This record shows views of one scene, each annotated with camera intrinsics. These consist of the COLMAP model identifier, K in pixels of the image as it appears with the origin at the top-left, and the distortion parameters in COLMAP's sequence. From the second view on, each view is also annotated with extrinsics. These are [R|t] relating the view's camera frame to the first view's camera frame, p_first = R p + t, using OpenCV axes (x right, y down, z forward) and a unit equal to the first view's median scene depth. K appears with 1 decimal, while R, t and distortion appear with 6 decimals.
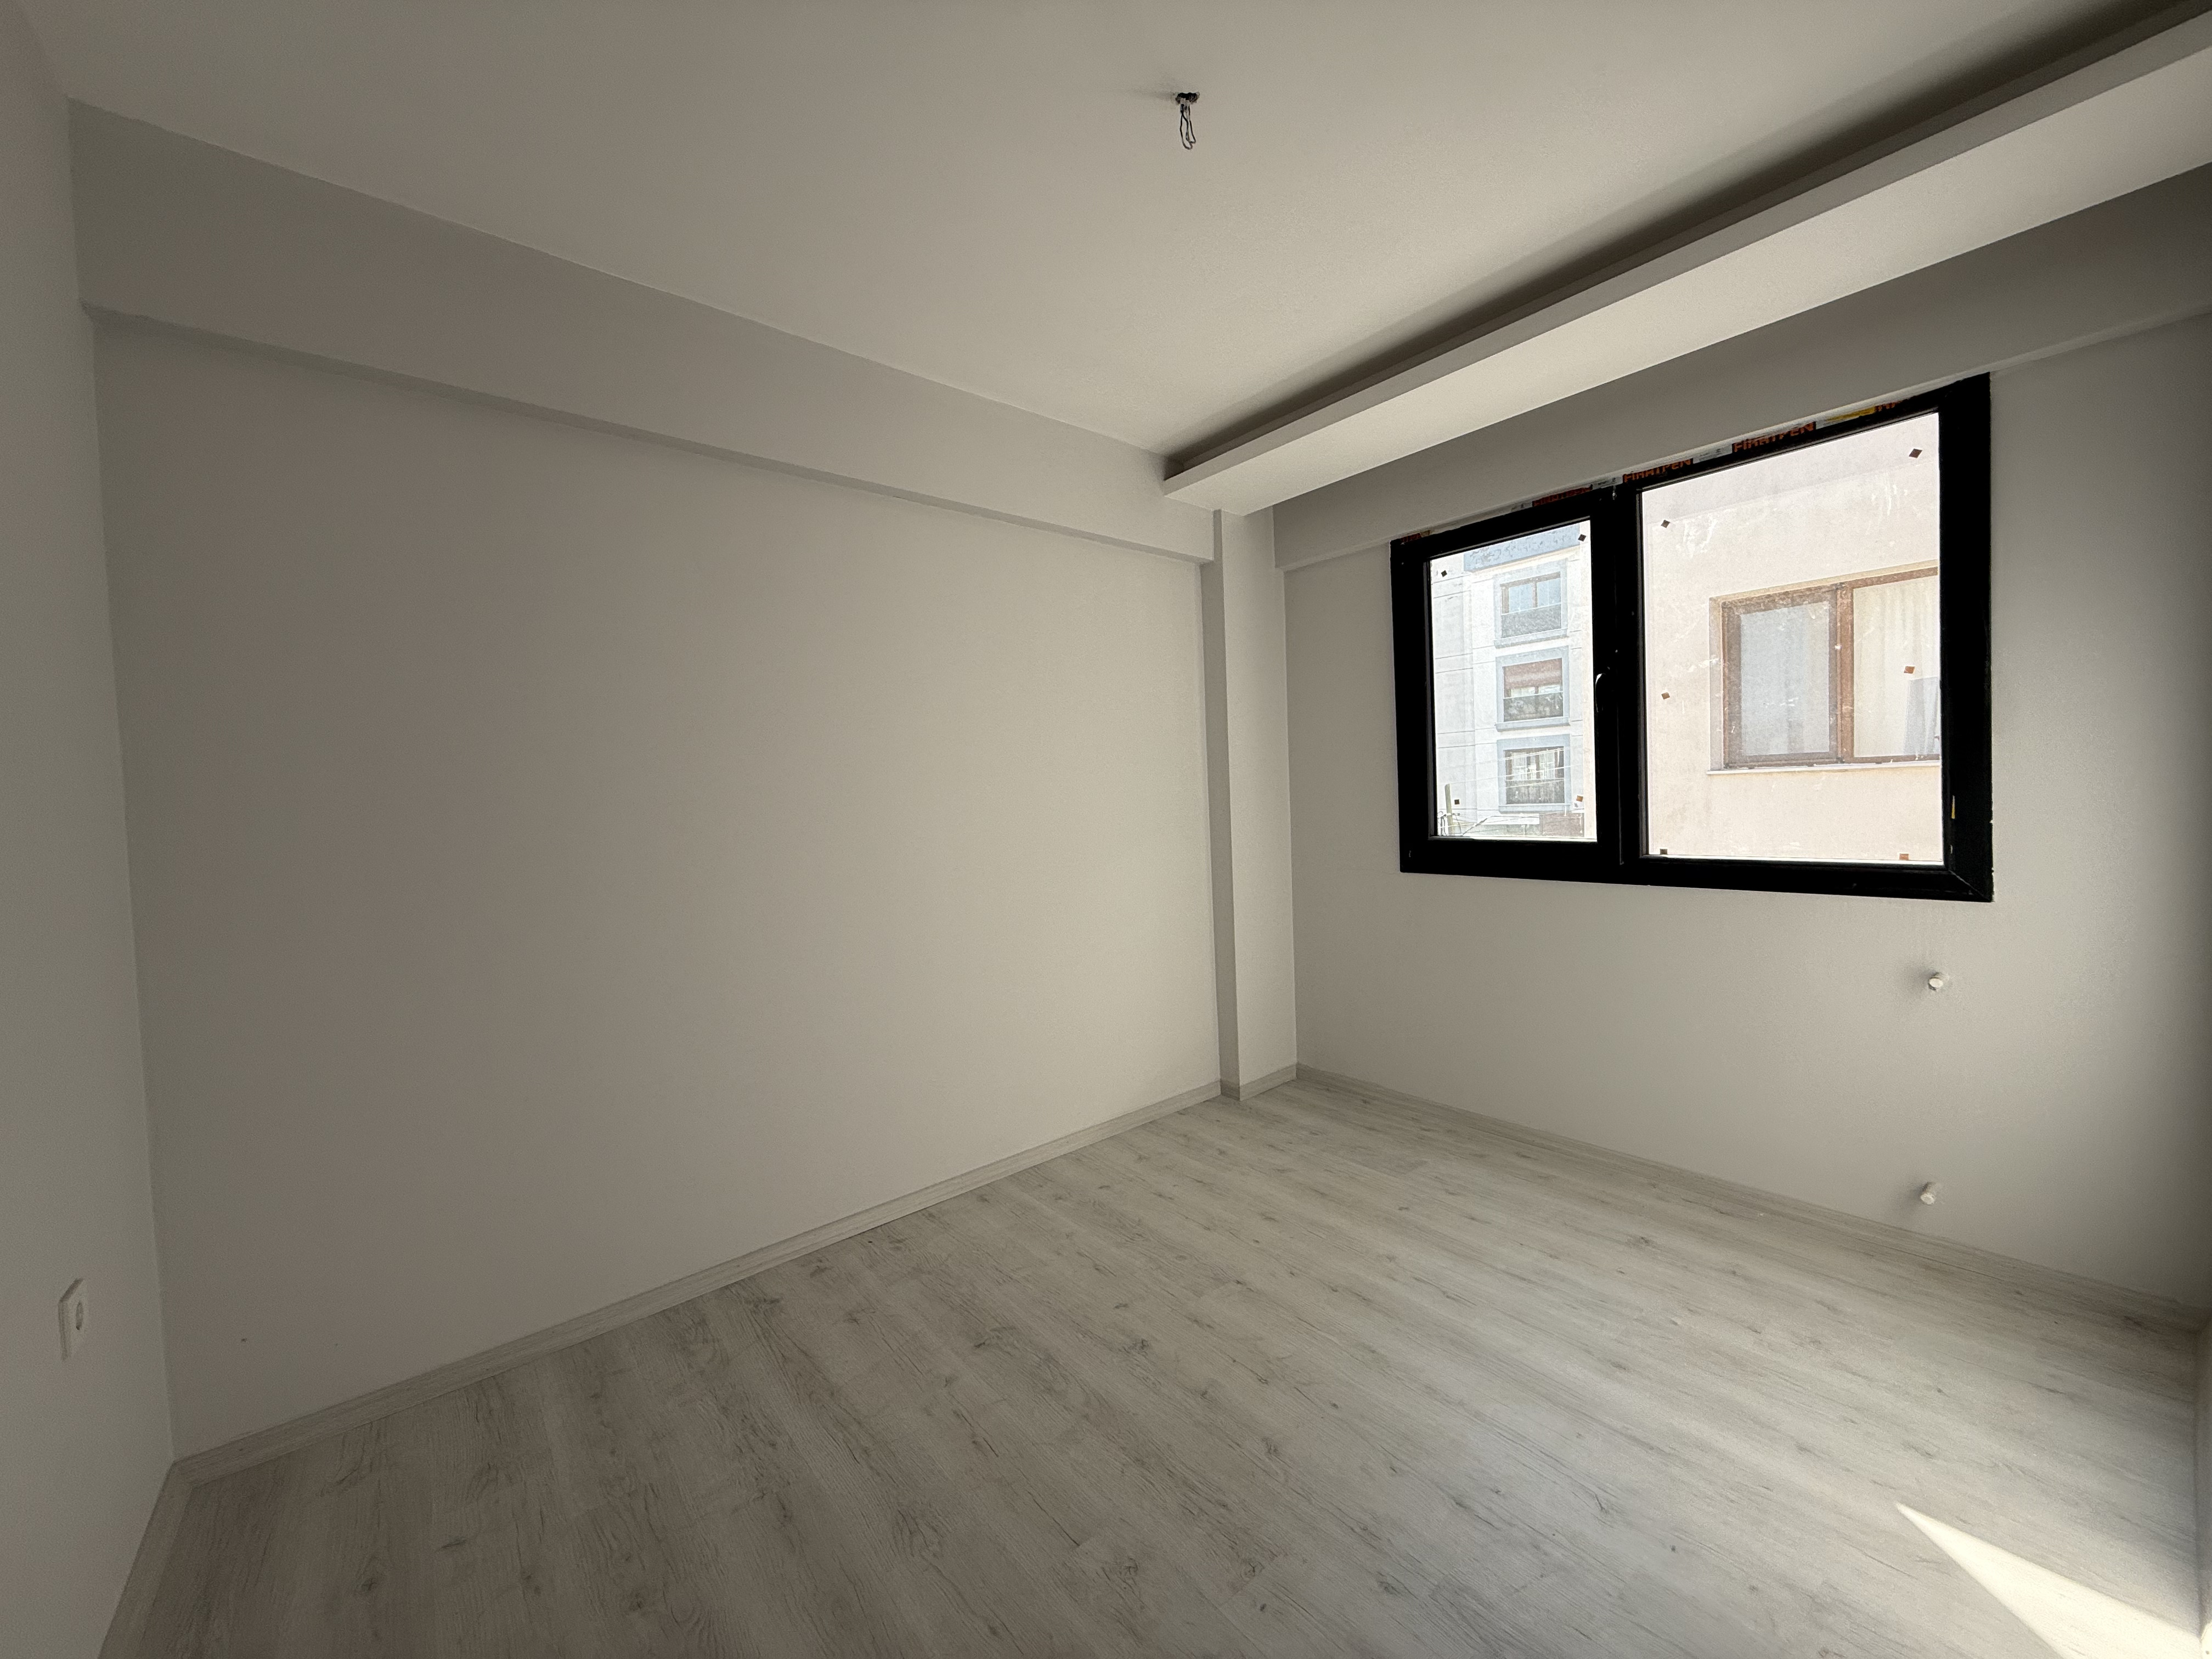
lens RADIAL K [[879.2, 0, 1101.1], [0, 879.2, 826.2], [0, 0, 1]] dist [-0.000343, 0.000316]
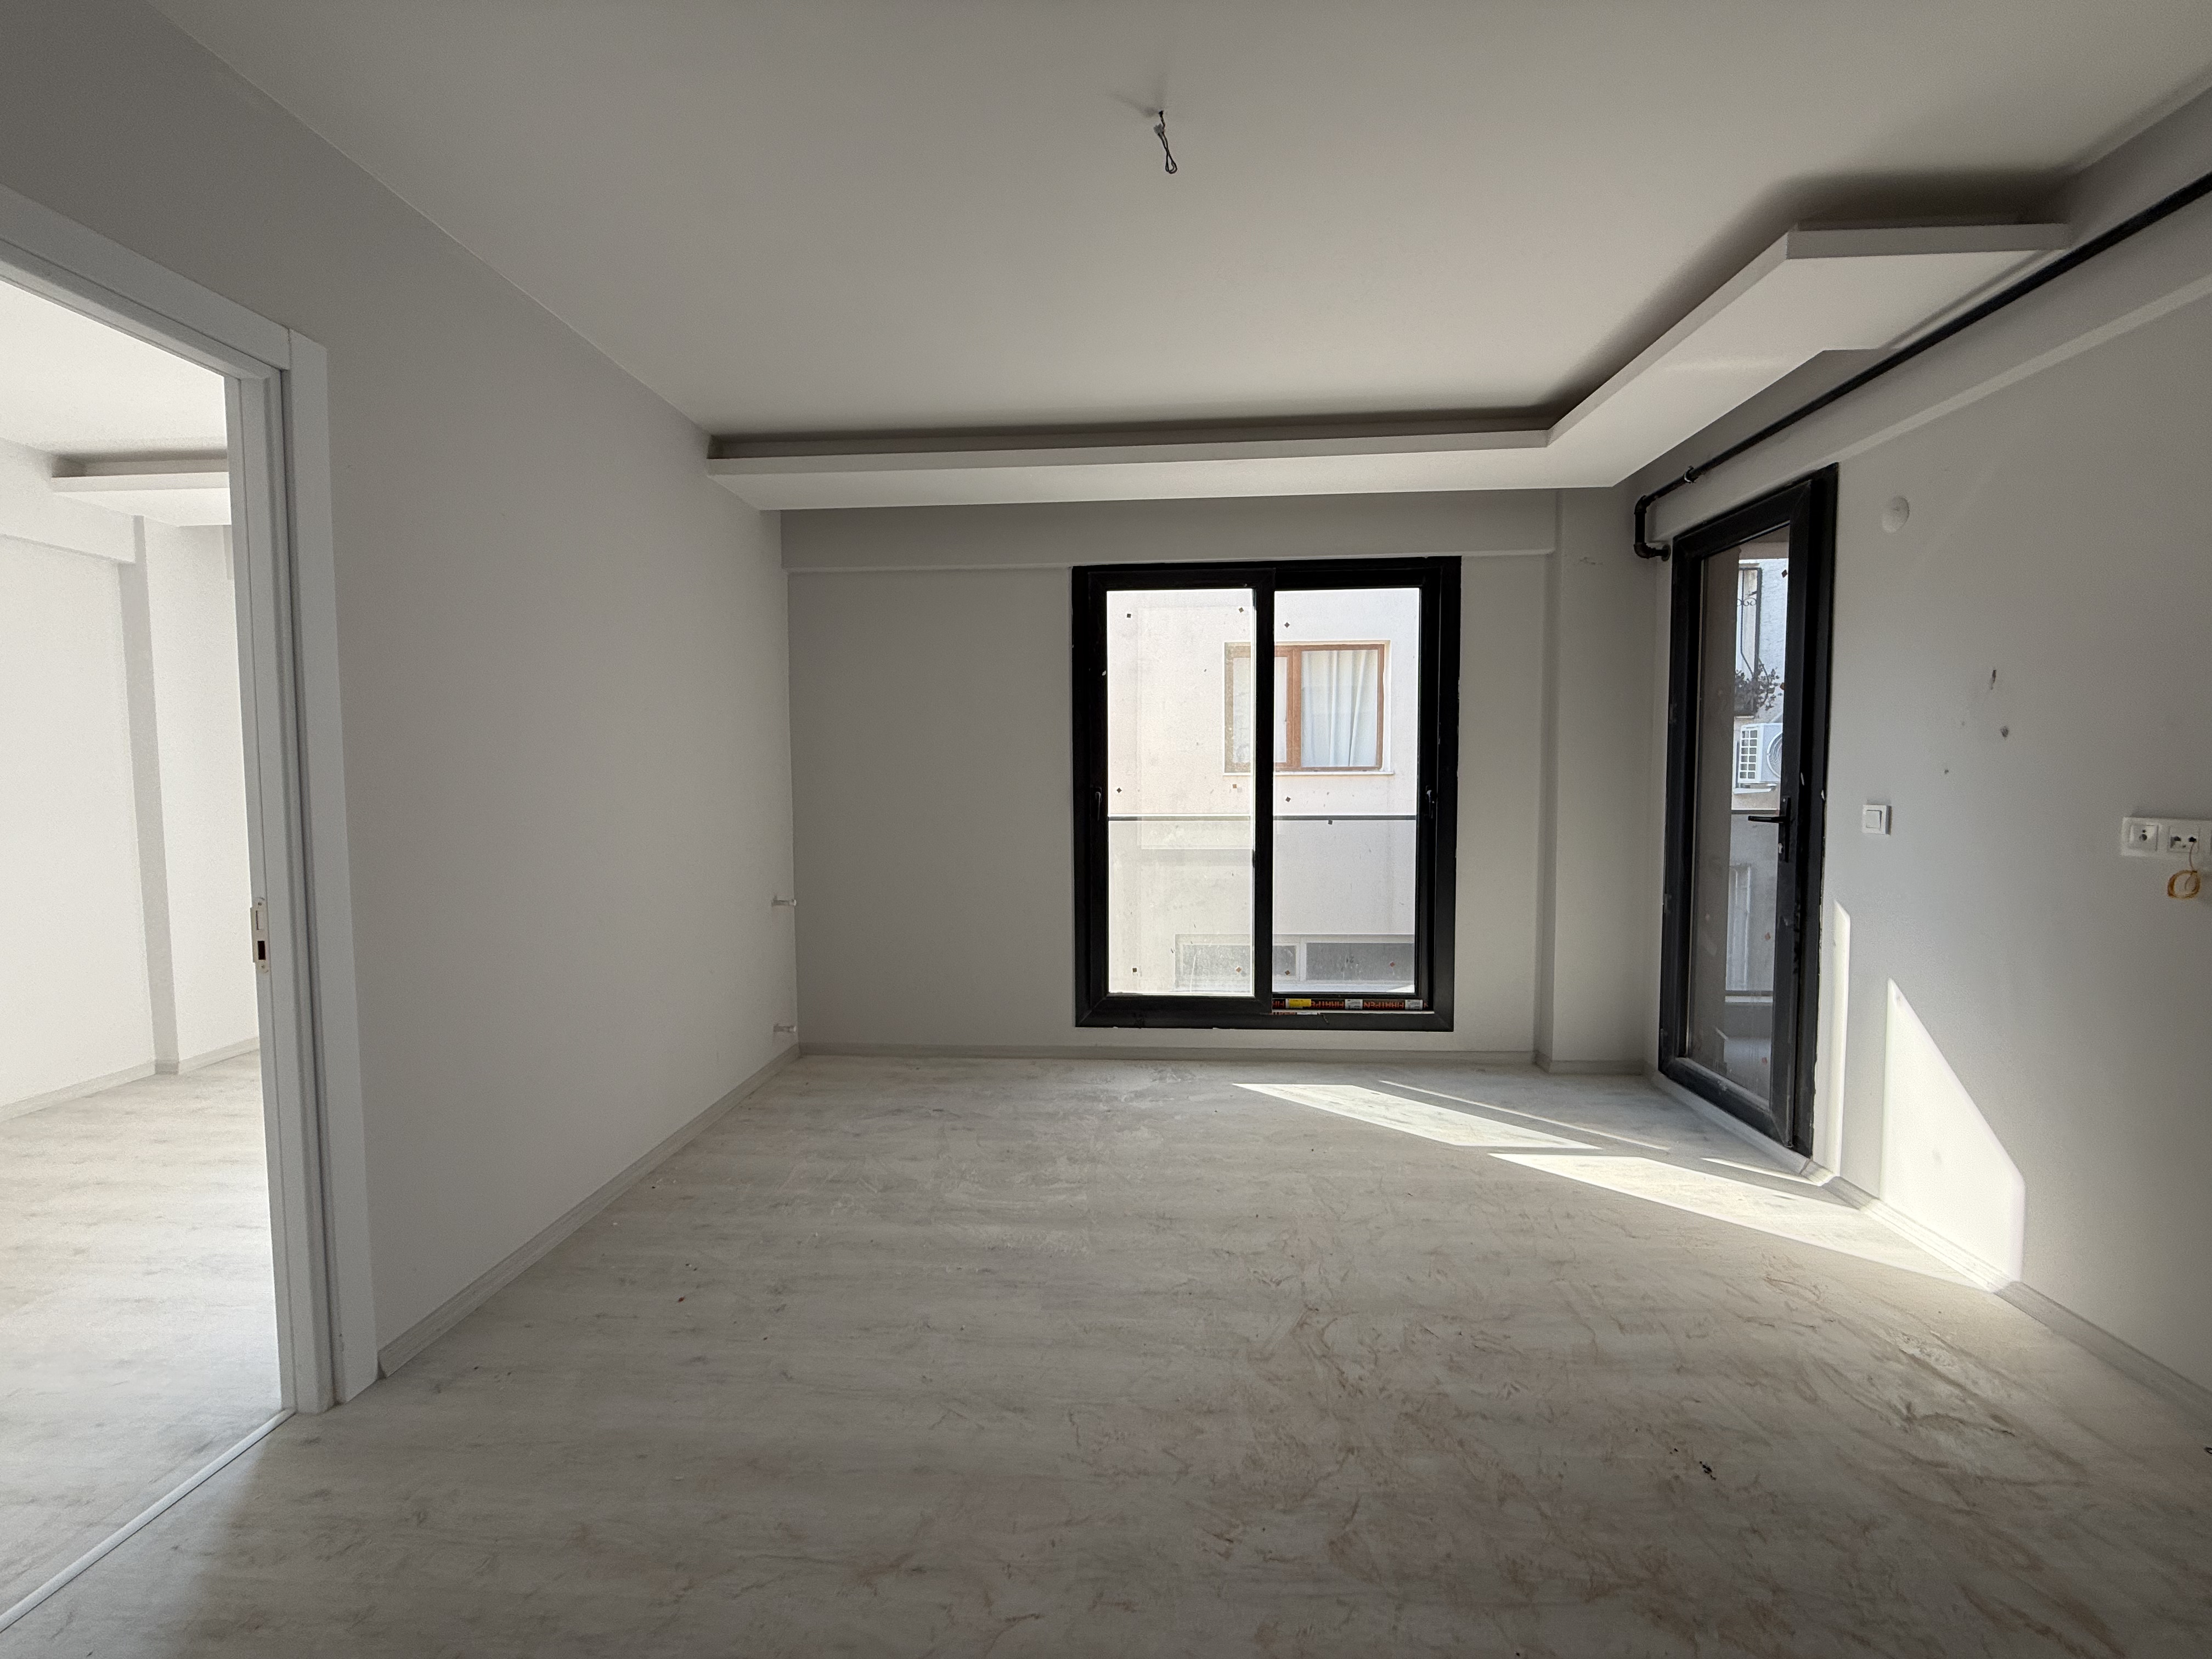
lens RADIAL K [[879.2, 0, 1101.1], [0, 879.2, 826.2], [0, 0, 1]] dist [-0.000343, 0.000316]
pose [[0.669359, -0.008449, 0.742892, 0.187733], [0.008115, 0.999959, 0.004061, 0.024046], [-0.742895, 0.003311, 0.669400, -0.880755]]
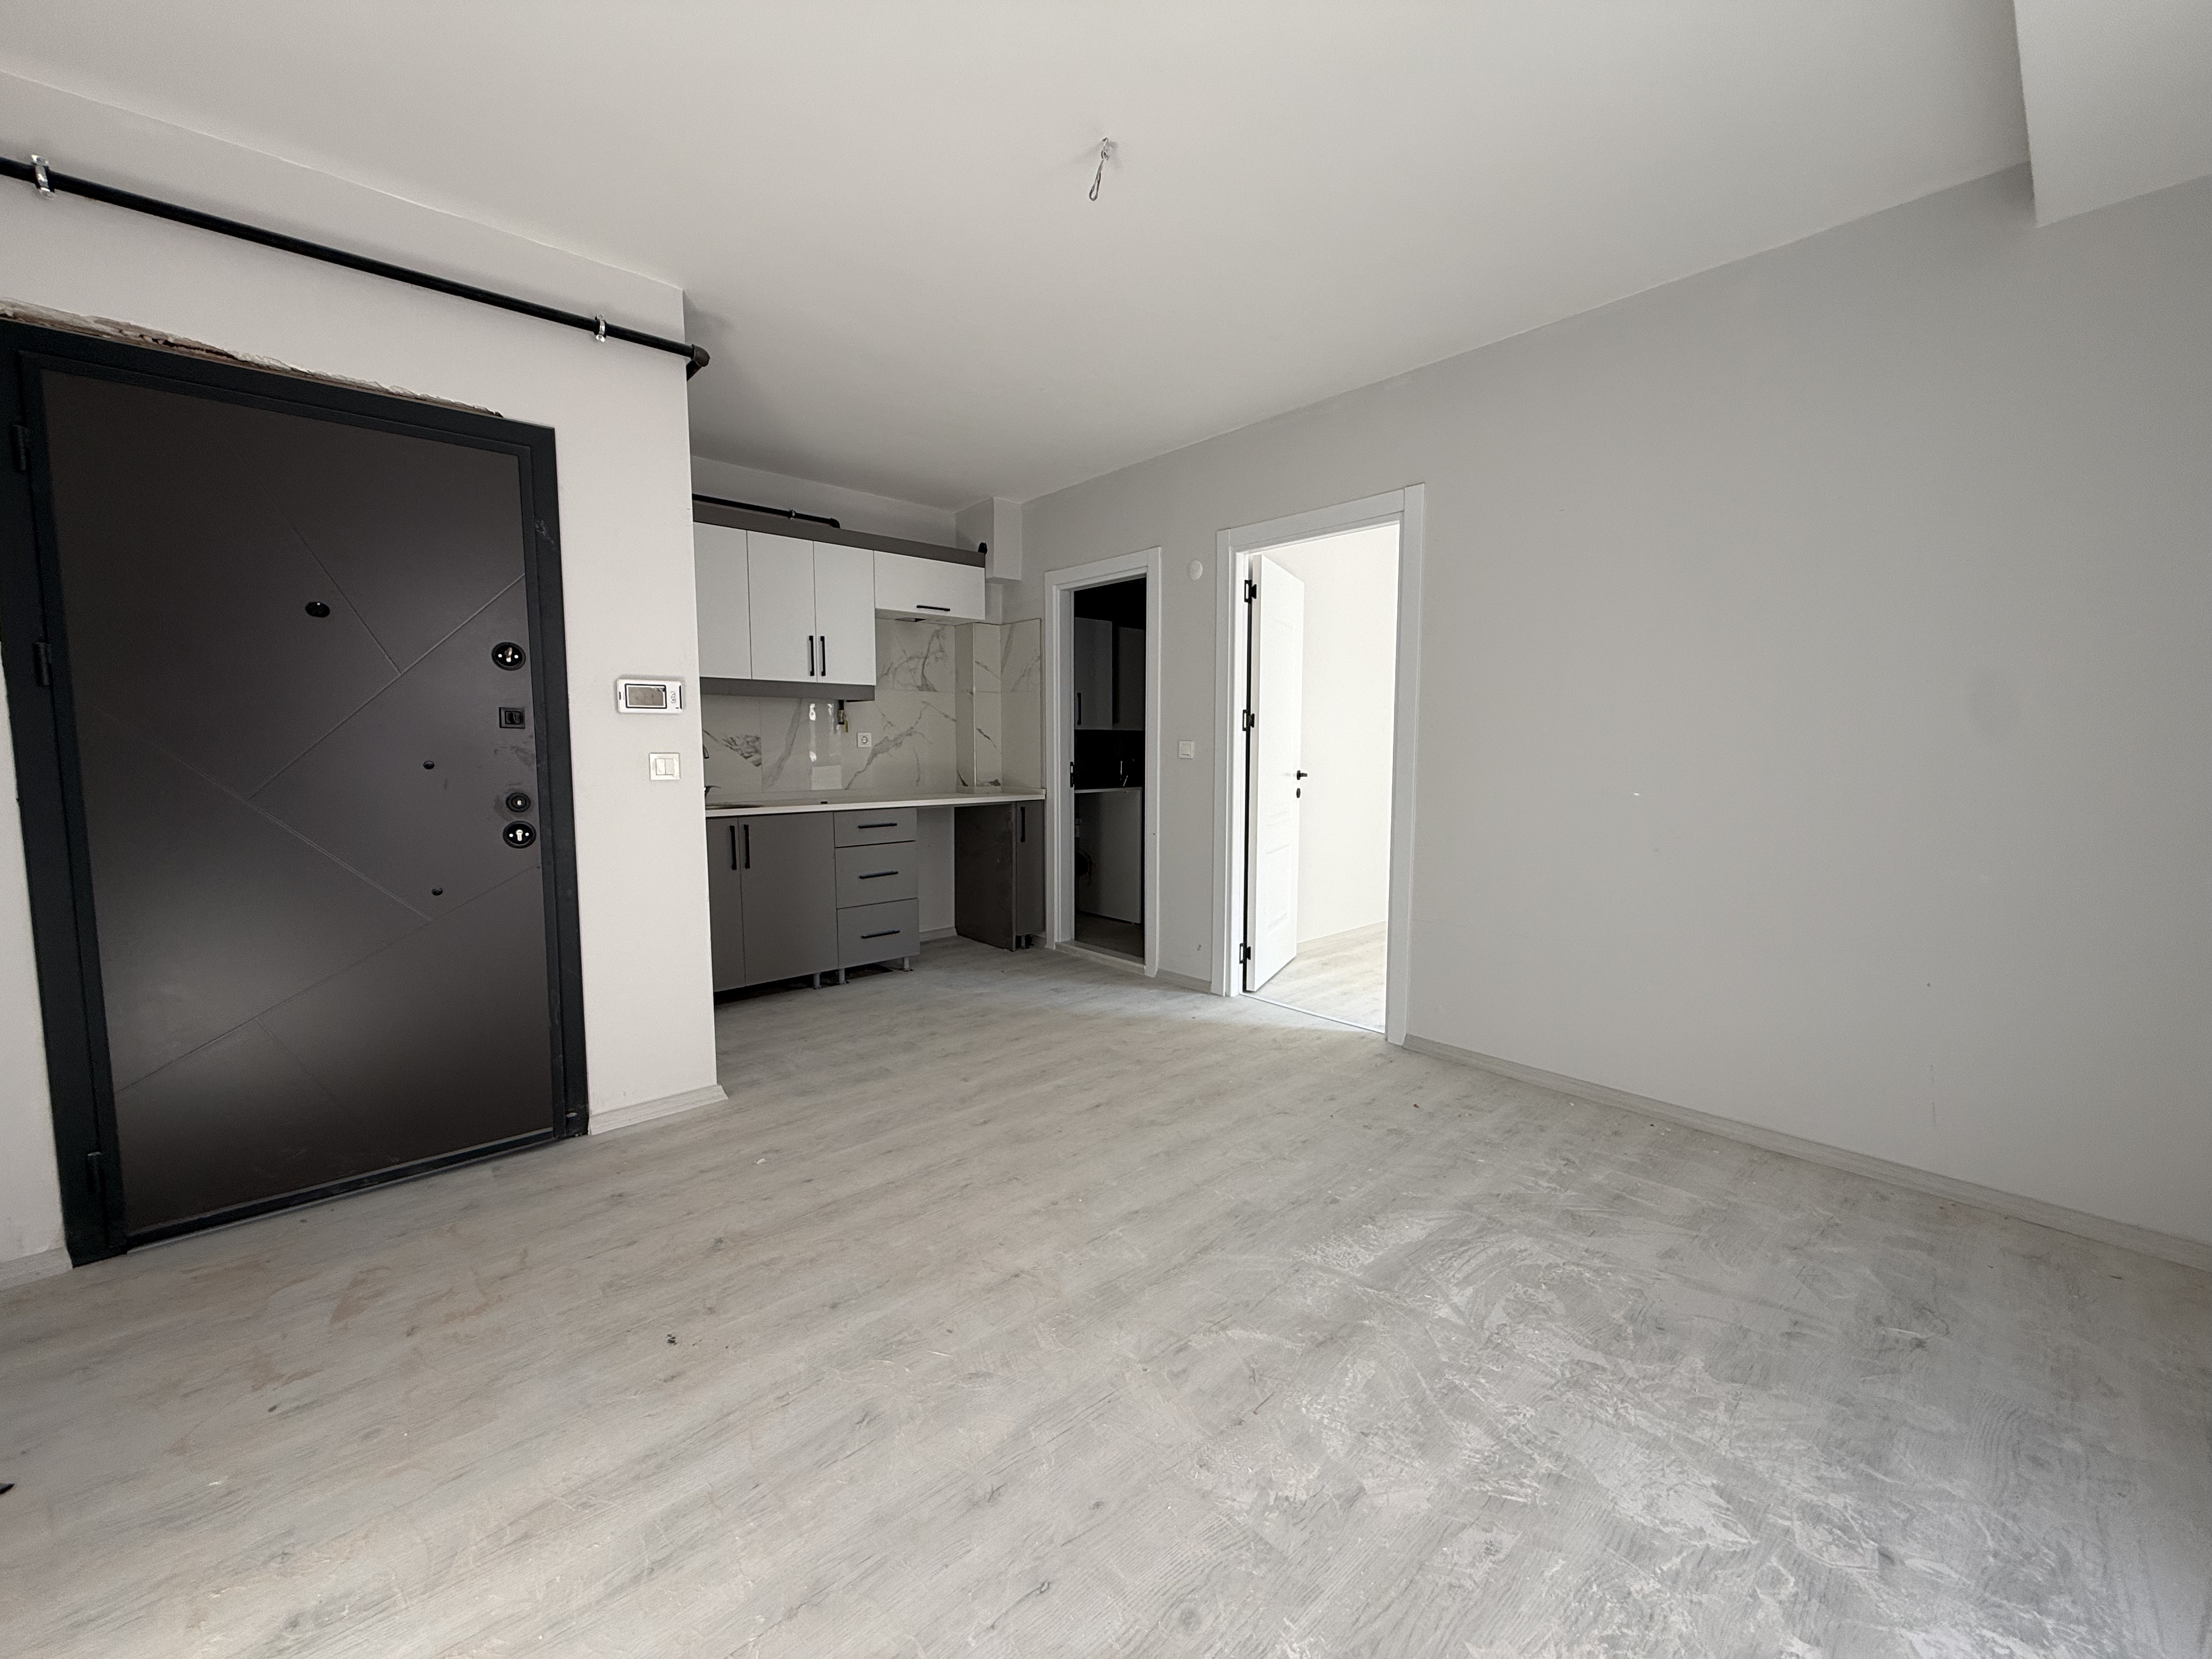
lens RADIAL K [[879.2, 0, 1101.1], [0, 879.2, 826.2], [0, 0, 1]] dist [-0.000343, 0.000316]
pose [[0.061220, 0.129355, -0.989707, 1.776687], [-0.037092, 0.991177, 0.127253, -0.011495], [0.997435, 0.028920, 0.065478, -0.452213]]
